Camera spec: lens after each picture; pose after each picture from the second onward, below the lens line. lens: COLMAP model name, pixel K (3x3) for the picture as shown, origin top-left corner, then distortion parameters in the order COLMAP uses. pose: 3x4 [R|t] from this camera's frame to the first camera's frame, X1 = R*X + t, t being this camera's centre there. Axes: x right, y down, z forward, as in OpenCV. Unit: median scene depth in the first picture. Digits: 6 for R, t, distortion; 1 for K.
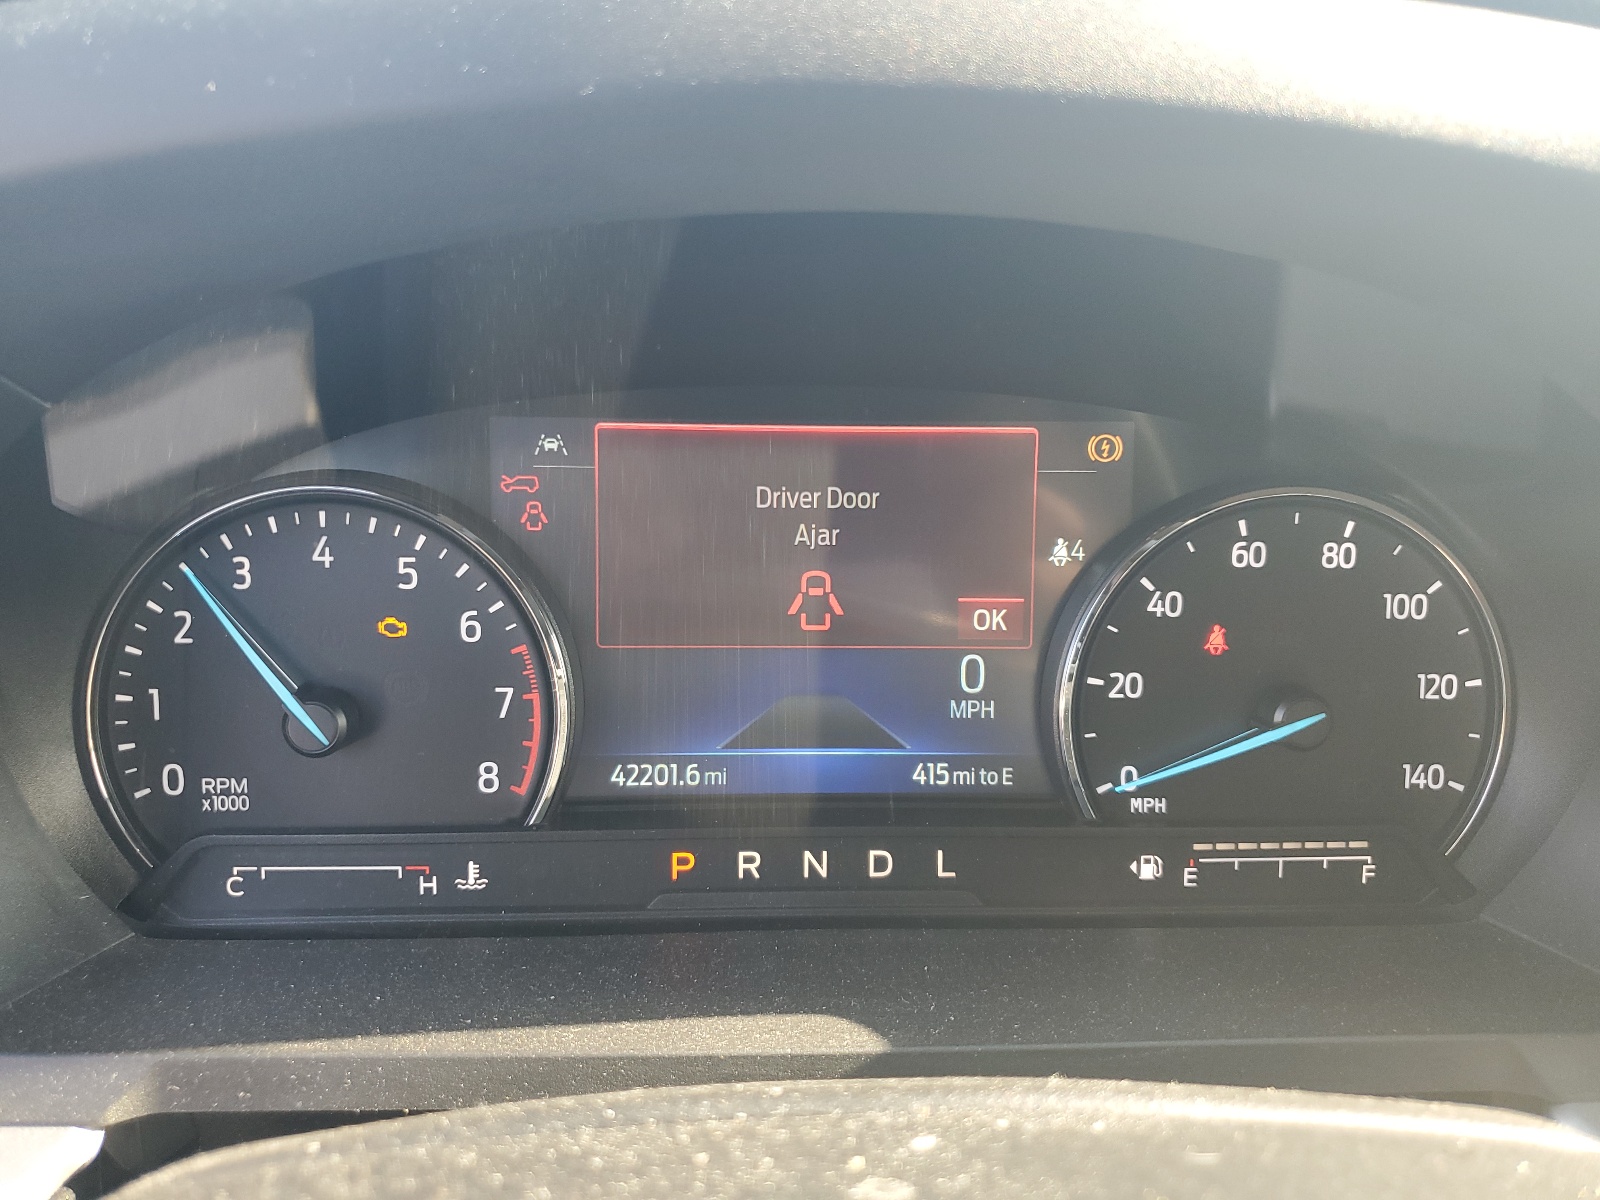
lens RADIAL K [[1205.9, 0, 797.8], [0, 1205.9, 595.4], [0, 0, 1]] dist [-0.007847, -0.002885]
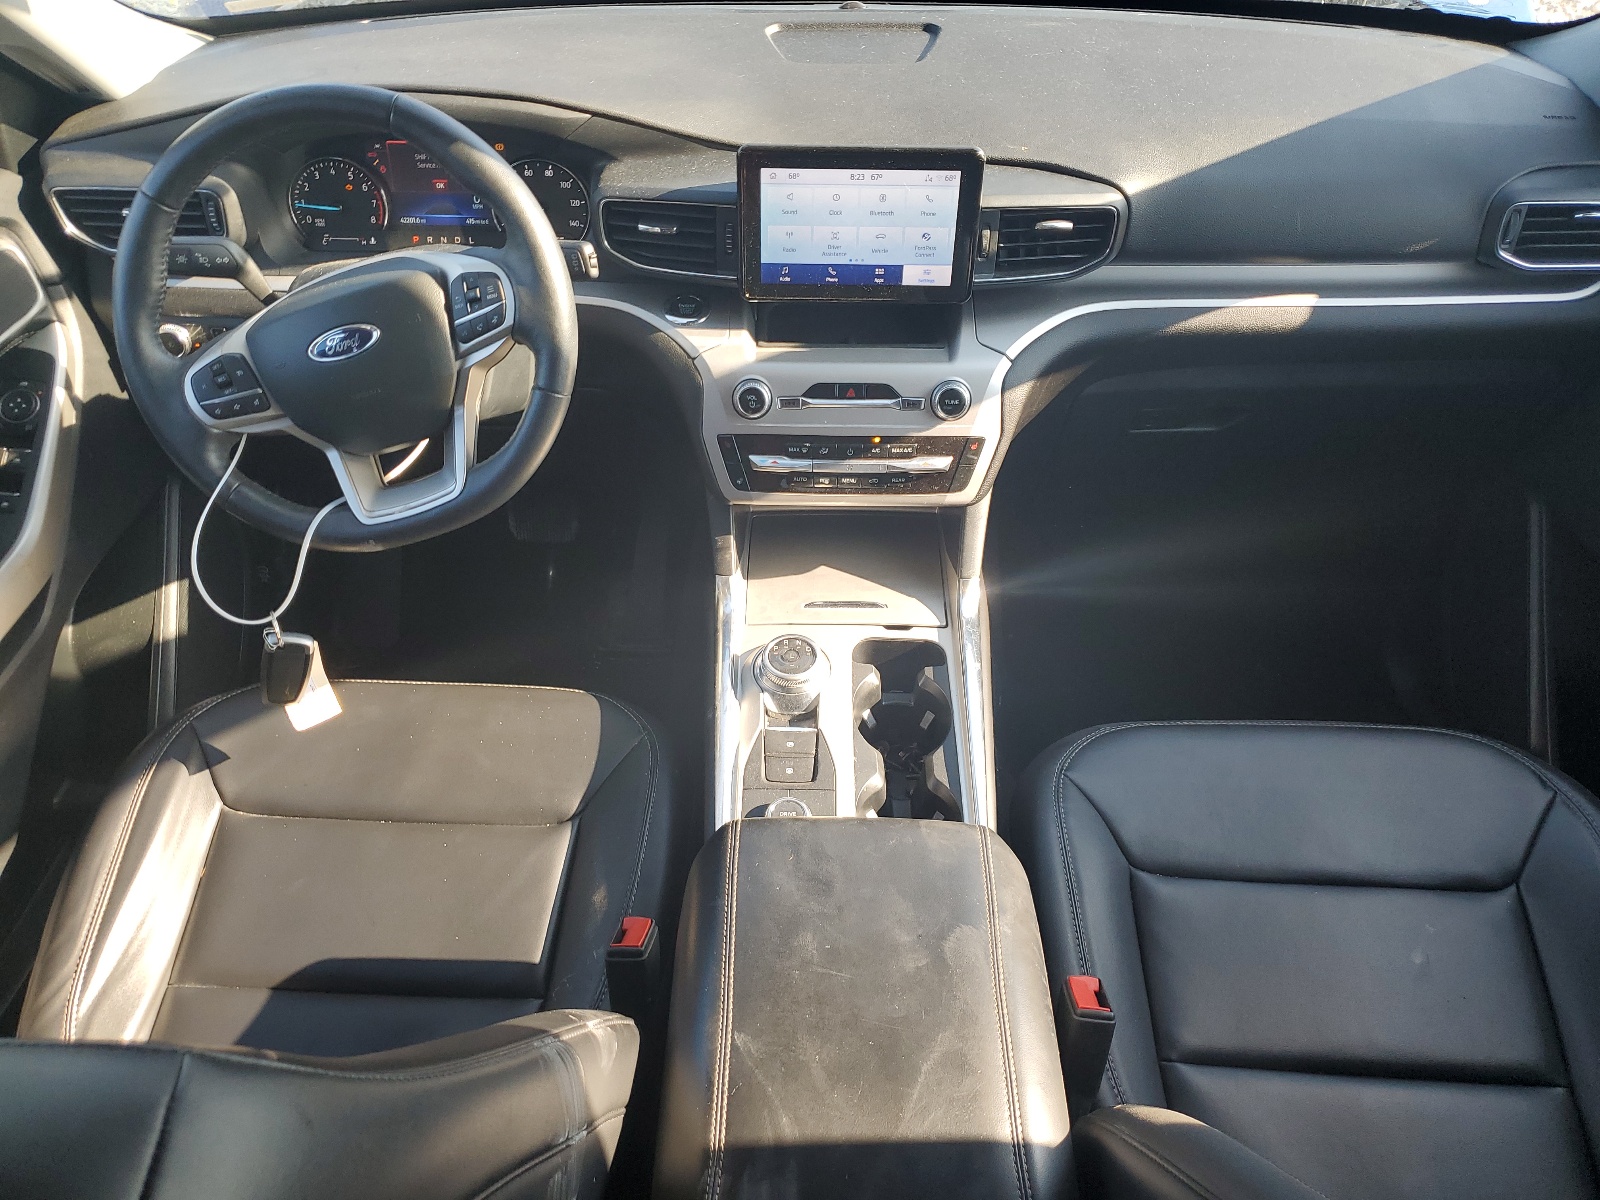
lens RADIAL K [[1205.9, 0, 805.0], [0, 1205.9, 598.4], [0, 0, 1]] dist [-0.007847, -0.002885]
pose [[0.999349, 0.025291, -0.025716, 1.655463], [-0.012692, 0.913950, 0.405628, -0.446689], [0.033762, -0.405037, 0.913677, -4.012396]]
